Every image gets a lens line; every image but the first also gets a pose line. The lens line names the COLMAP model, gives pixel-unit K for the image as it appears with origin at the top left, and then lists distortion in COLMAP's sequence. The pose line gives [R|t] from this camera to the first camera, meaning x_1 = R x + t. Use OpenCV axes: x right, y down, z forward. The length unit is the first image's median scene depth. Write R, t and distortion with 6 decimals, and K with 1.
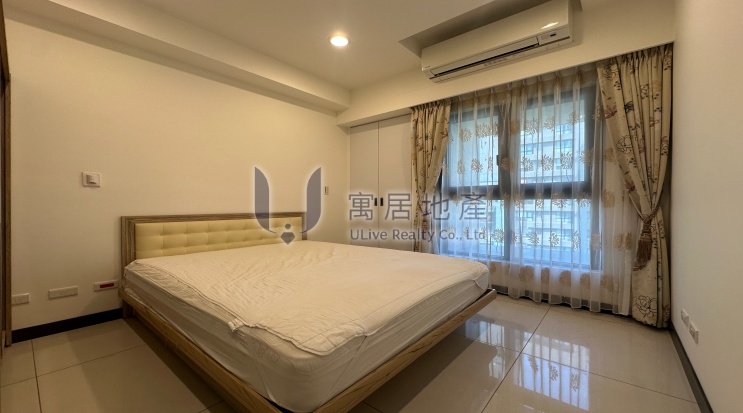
lens RADIAL K [[297.2, 0, 372.4], [0, 297.2, 205.5], [0, 0, 1]] dist [0.013207, 0.000412]
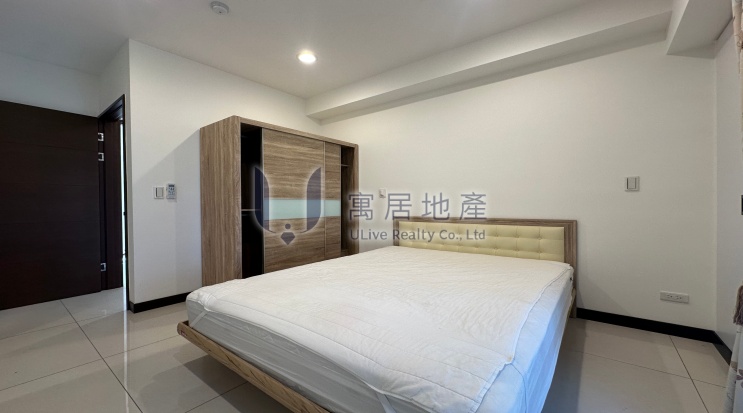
lens RADIAL K [[297.2, 0, 367.6], [0, 297.2, 210.9], [0, 0, 1]] dist [0.013207, 0.000412]
pose [[0.022420, 0.022553, -0.999494, 0.653396], [-0.009675, 0.999704, 0.022341, -0.021094], [0.999702, 0.009169, 0.022632, 0.823025]]
